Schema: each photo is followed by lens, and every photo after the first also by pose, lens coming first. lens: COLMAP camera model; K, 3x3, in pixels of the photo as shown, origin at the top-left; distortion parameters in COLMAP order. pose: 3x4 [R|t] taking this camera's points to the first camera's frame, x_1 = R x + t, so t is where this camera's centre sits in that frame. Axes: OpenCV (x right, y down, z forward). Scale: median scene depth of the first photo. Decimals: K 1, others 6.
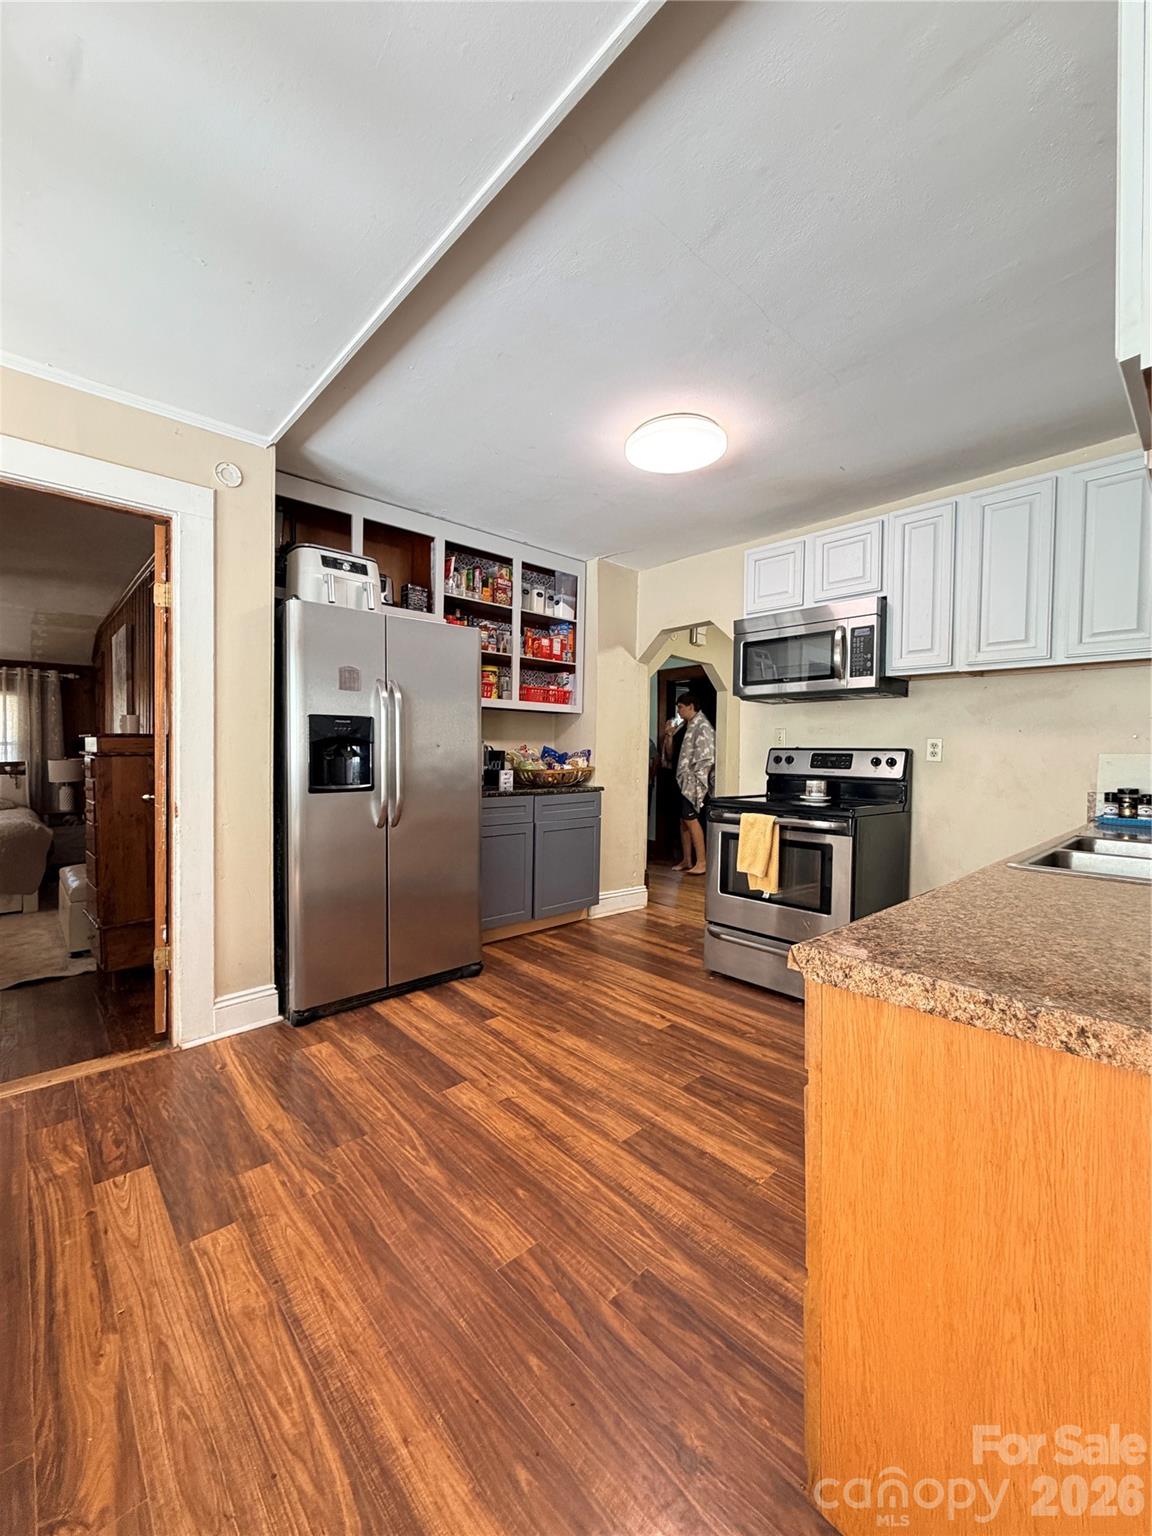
lens RADIAL K [[616.9, 0, 571.0], [0, 616.9, 765.2], [0, 0, 1]] dist [-0.000697, -0.000011]
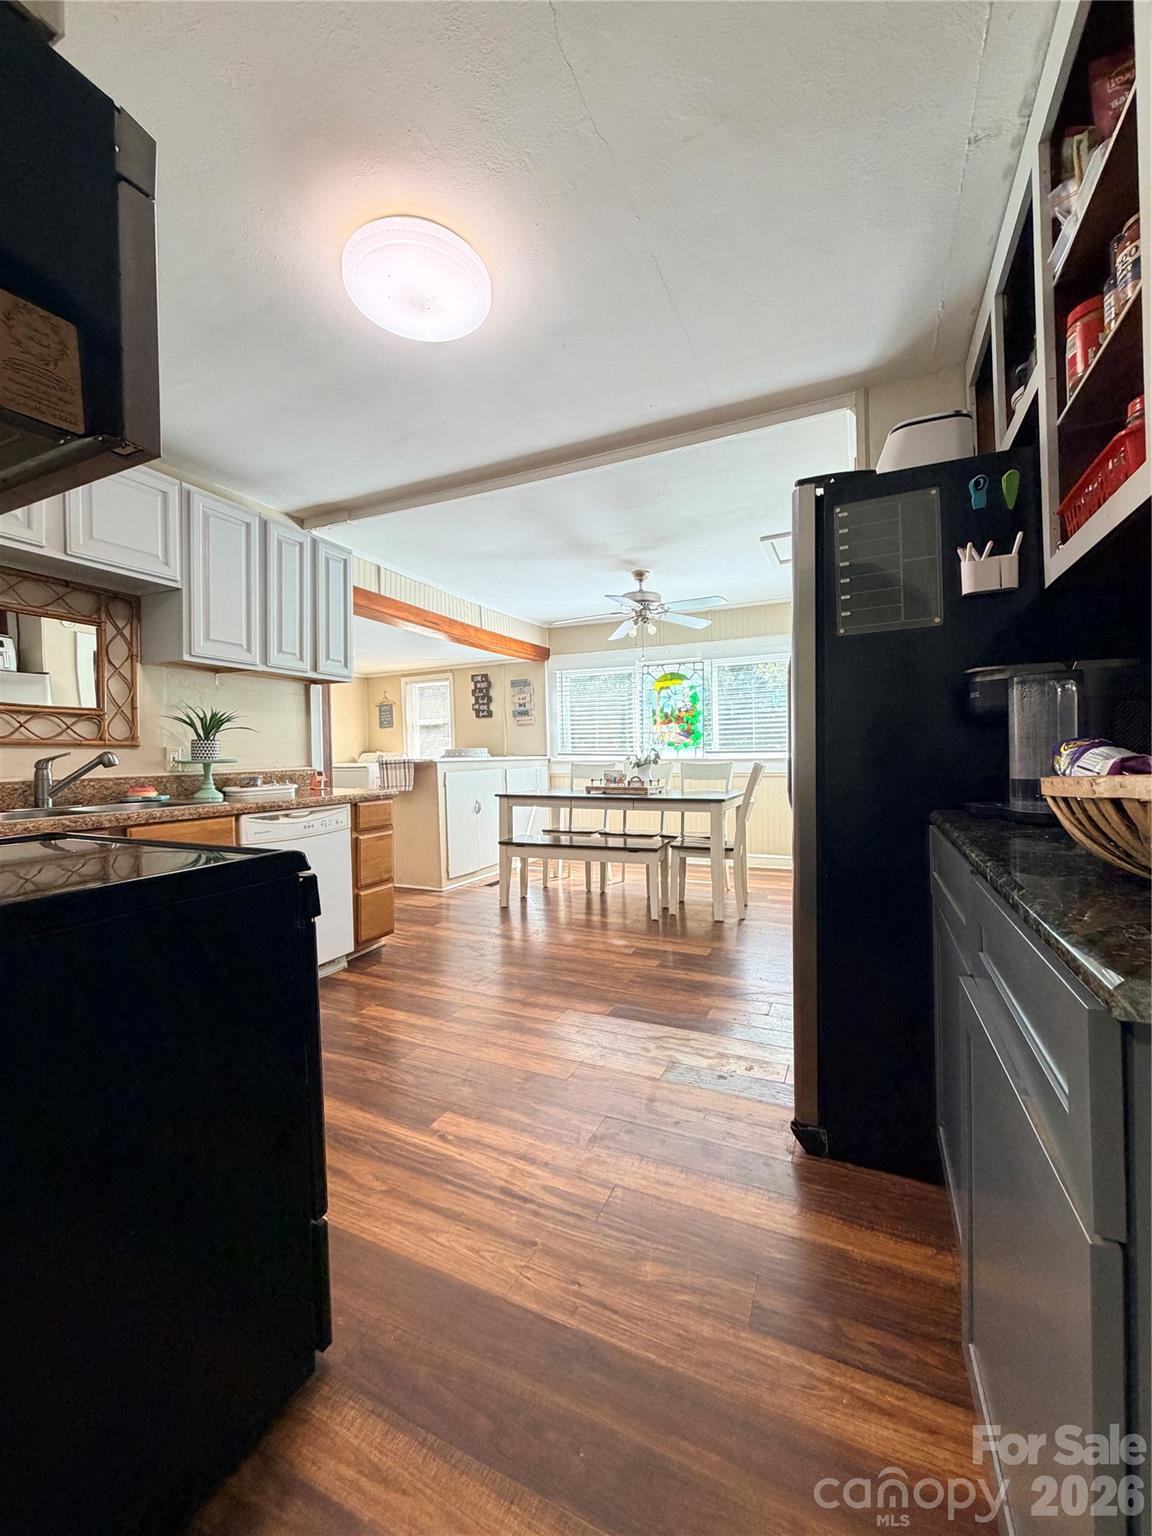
lens RADIAL K [[616.9, 0, 572.9], [0, 616.9, 759.5], [0, 0, 1]] dist [-0.000697, -0.000011]
pose [[-0.924686, 0.009028, -0.380623, 0.219355], [-0.001539, 0.999622, 0.027449, -0.003194], [0.380727, 0.025968, -0.924323, 1.351757]]
